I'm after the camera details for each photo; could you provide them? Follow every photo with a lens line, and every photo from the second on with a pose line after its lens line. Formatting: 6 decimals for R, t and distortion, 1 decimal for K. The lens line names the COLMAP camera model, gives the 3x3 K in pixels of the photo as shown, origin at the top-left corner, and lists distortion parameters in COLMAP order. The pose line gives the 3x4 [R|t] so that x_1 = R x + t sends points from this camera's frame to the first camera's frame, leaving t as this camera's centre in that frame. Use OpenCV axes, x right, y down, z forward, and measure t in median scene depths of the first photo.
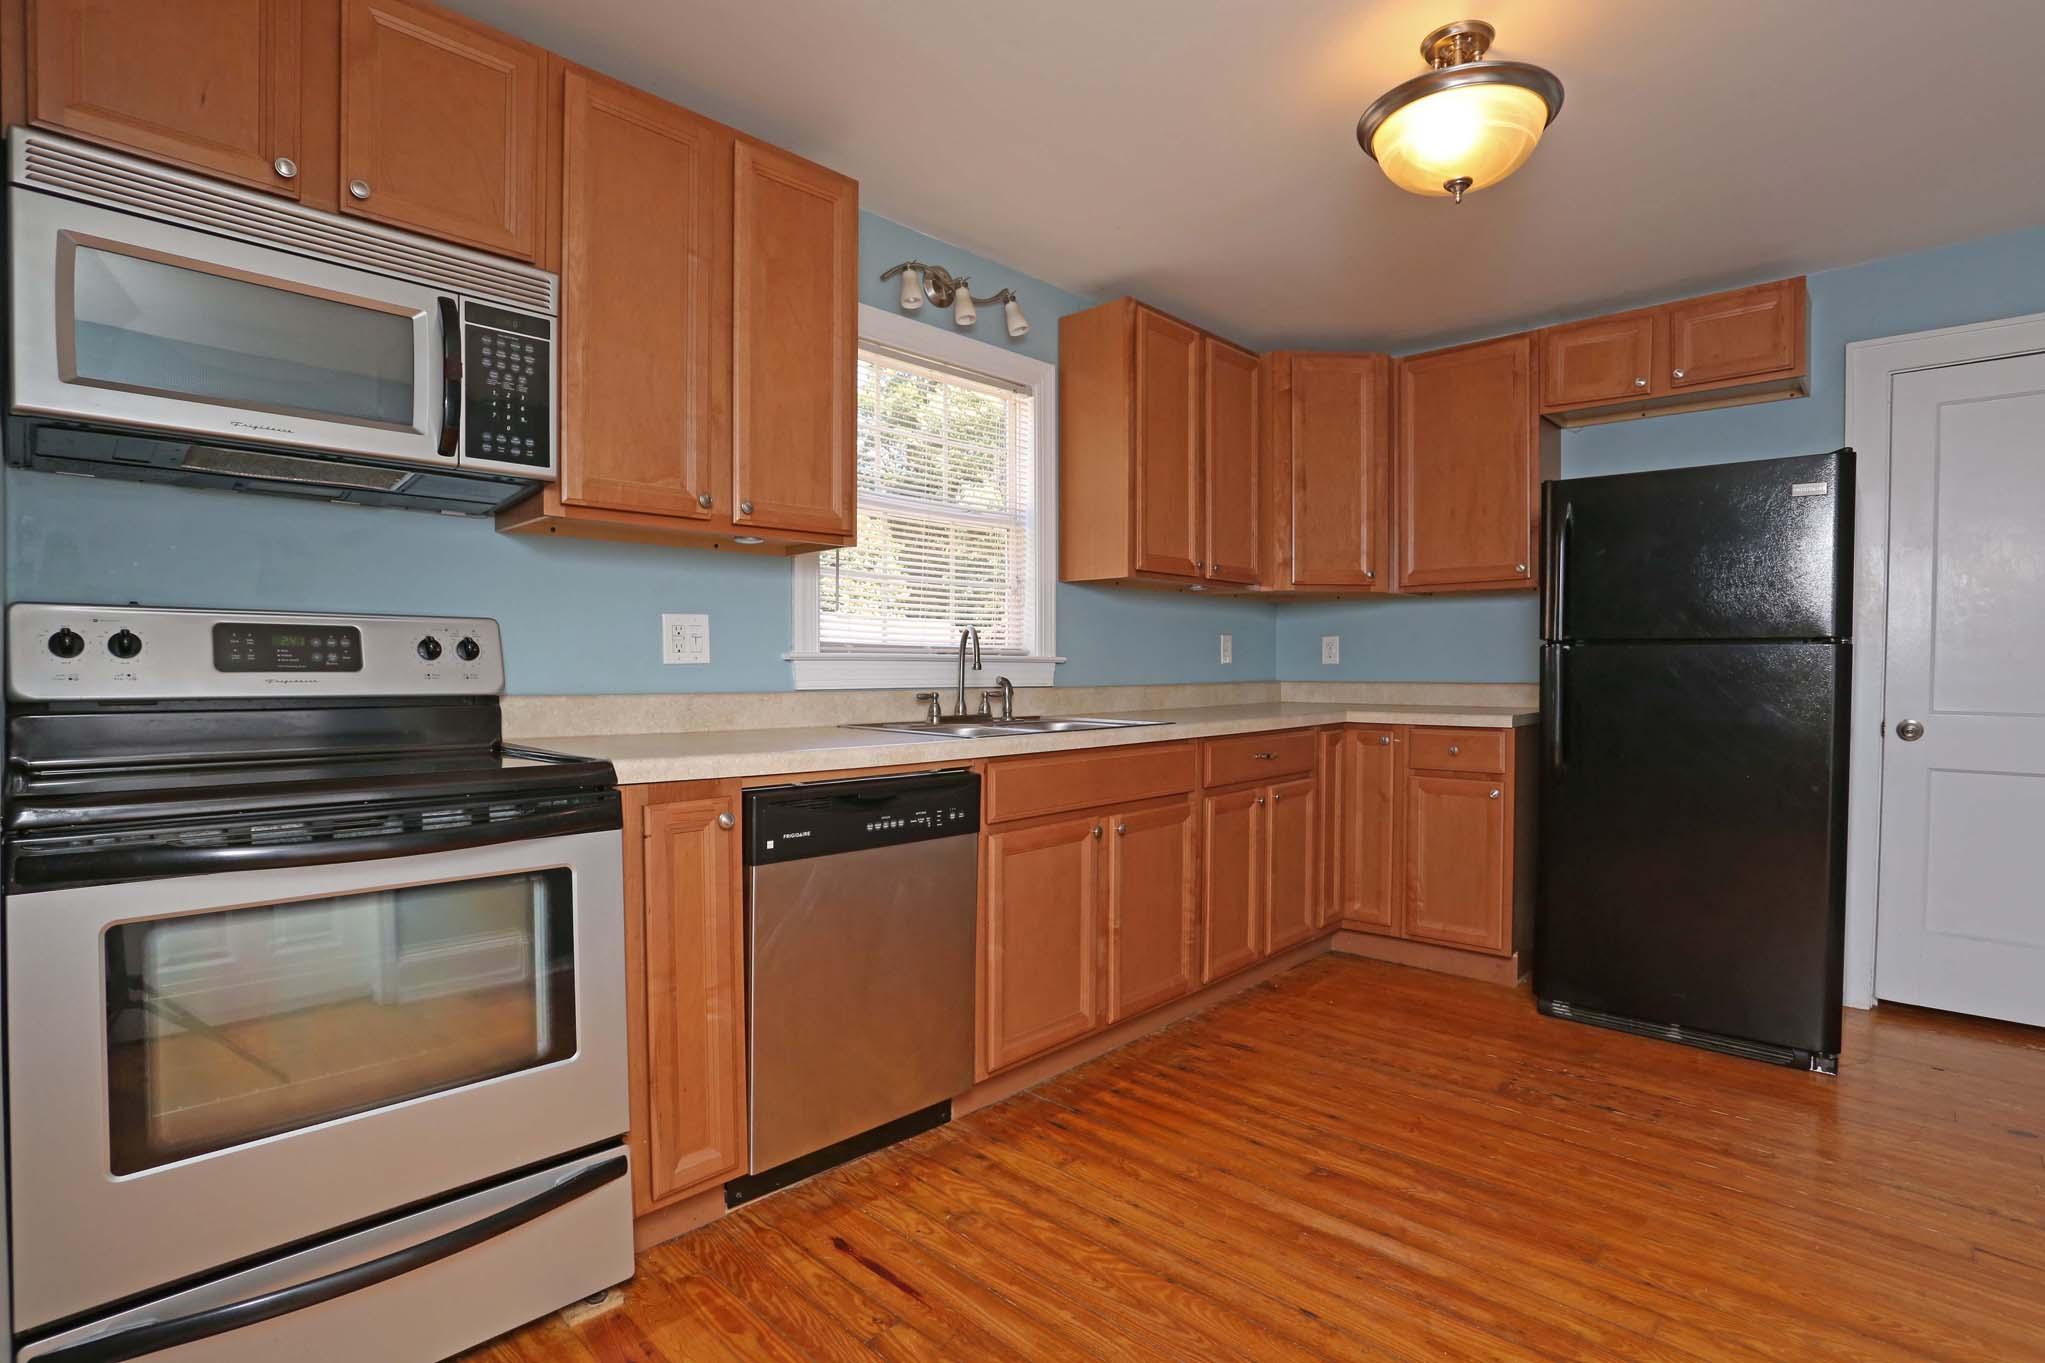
lens RADIAL K [[997.2, 0, 1010.8], [0, 997.2, 680.6], [0, 0, 1]] dist [-0.057632, 0.020773]
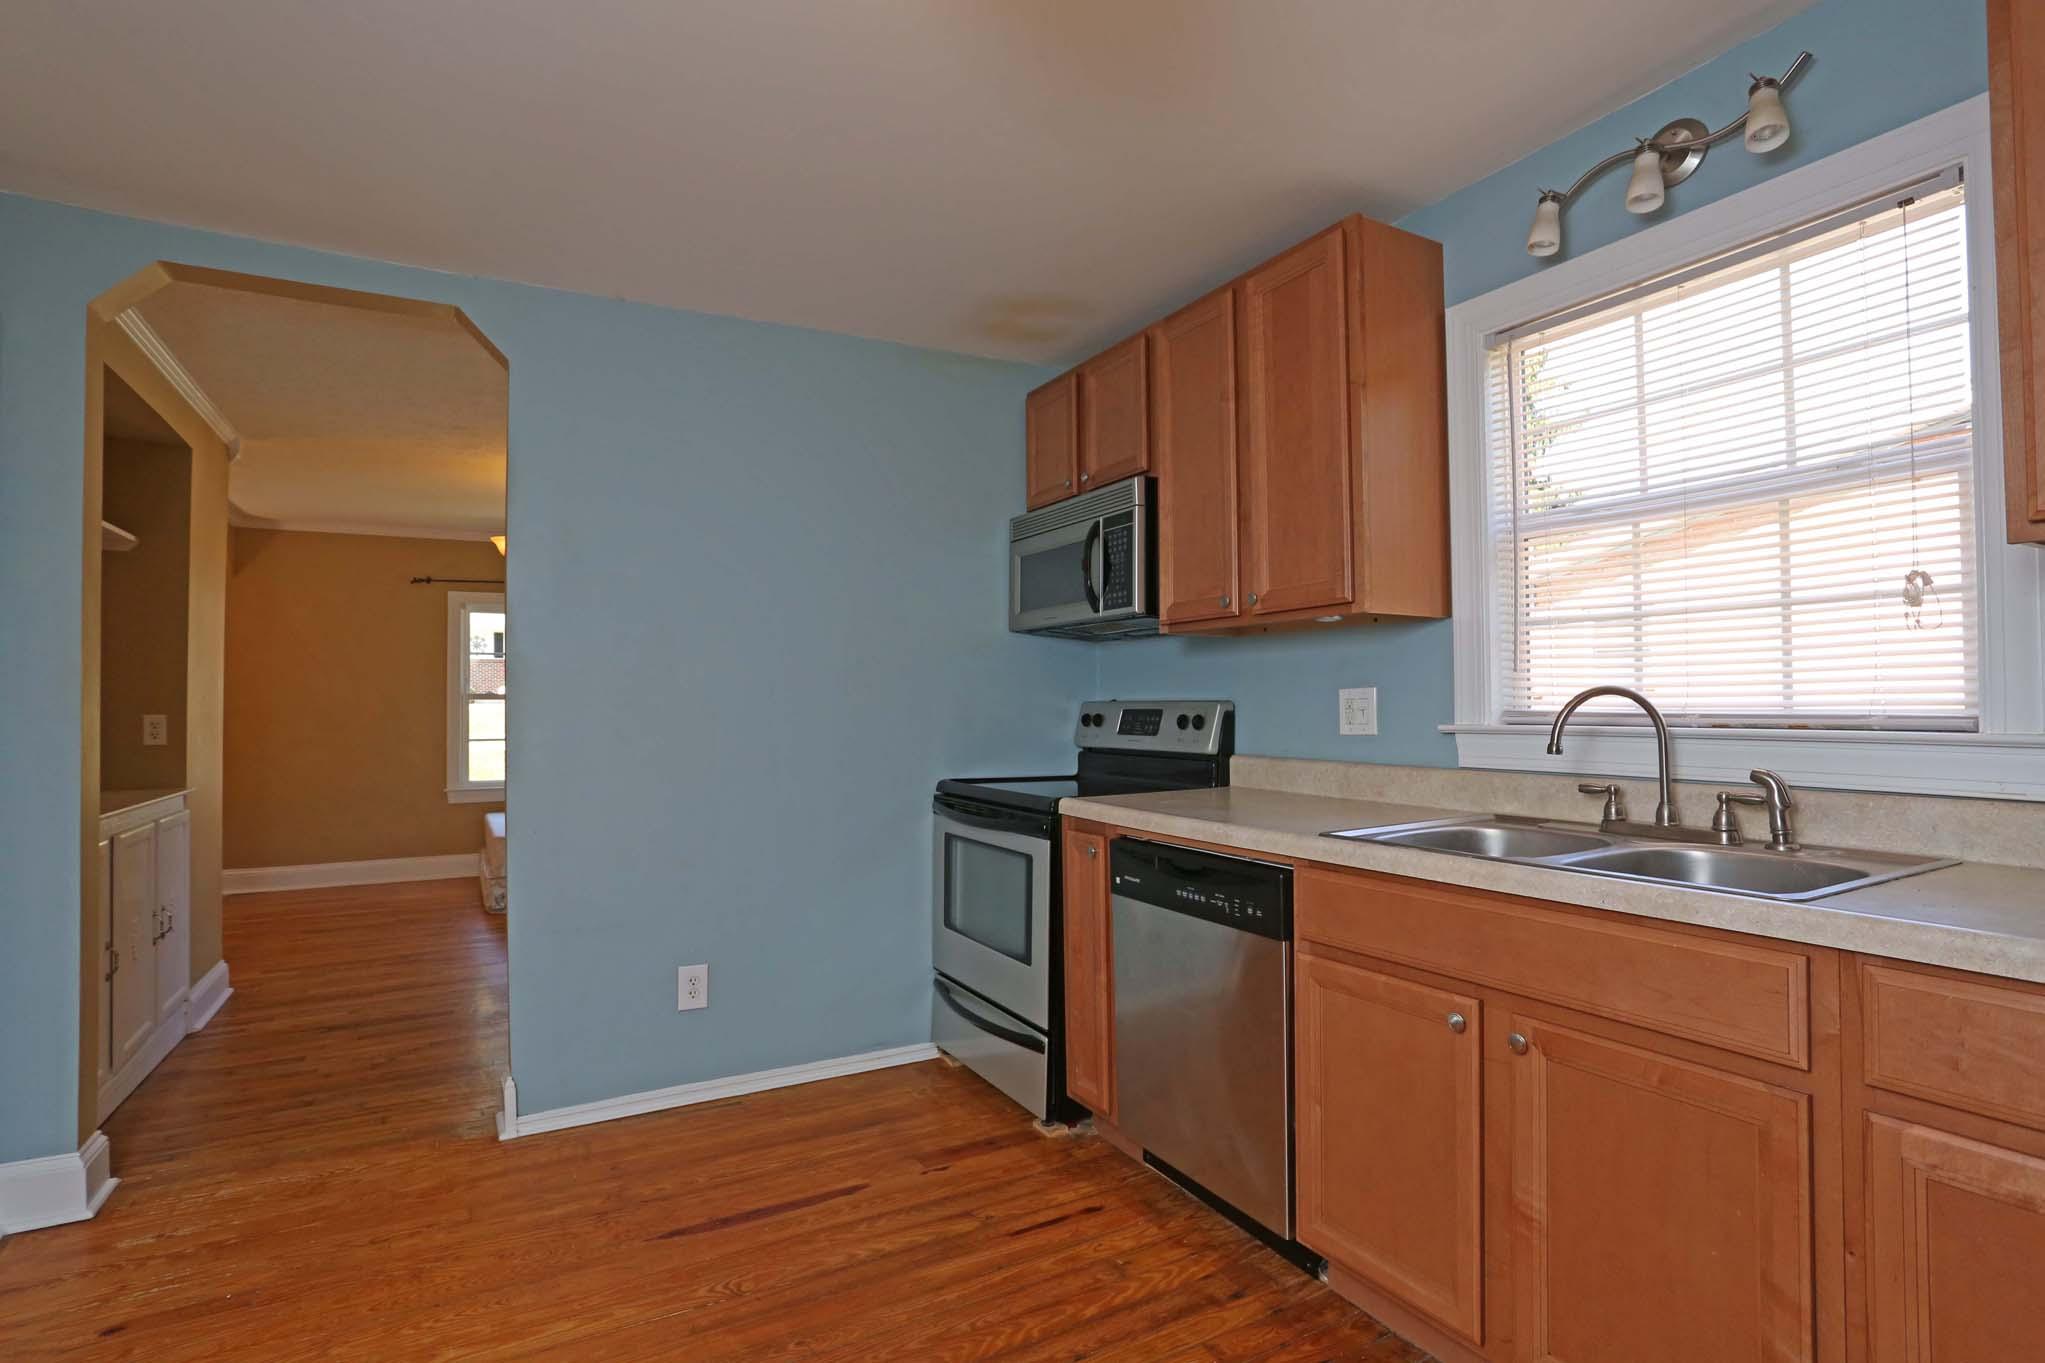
lens RADIAL K [[997.2, 0, 1019.4], [0, 997.2, 689.7], [0, 0, 1]] dist [-0.057632, 0.020773]
pose [[-0.289850, -0.015188, -0.956952, 0.932113], [-0.005289, 0.999884, -0.014268, -0.056415], [0.957058, 0.000925, -0.289897, 1.125458]]
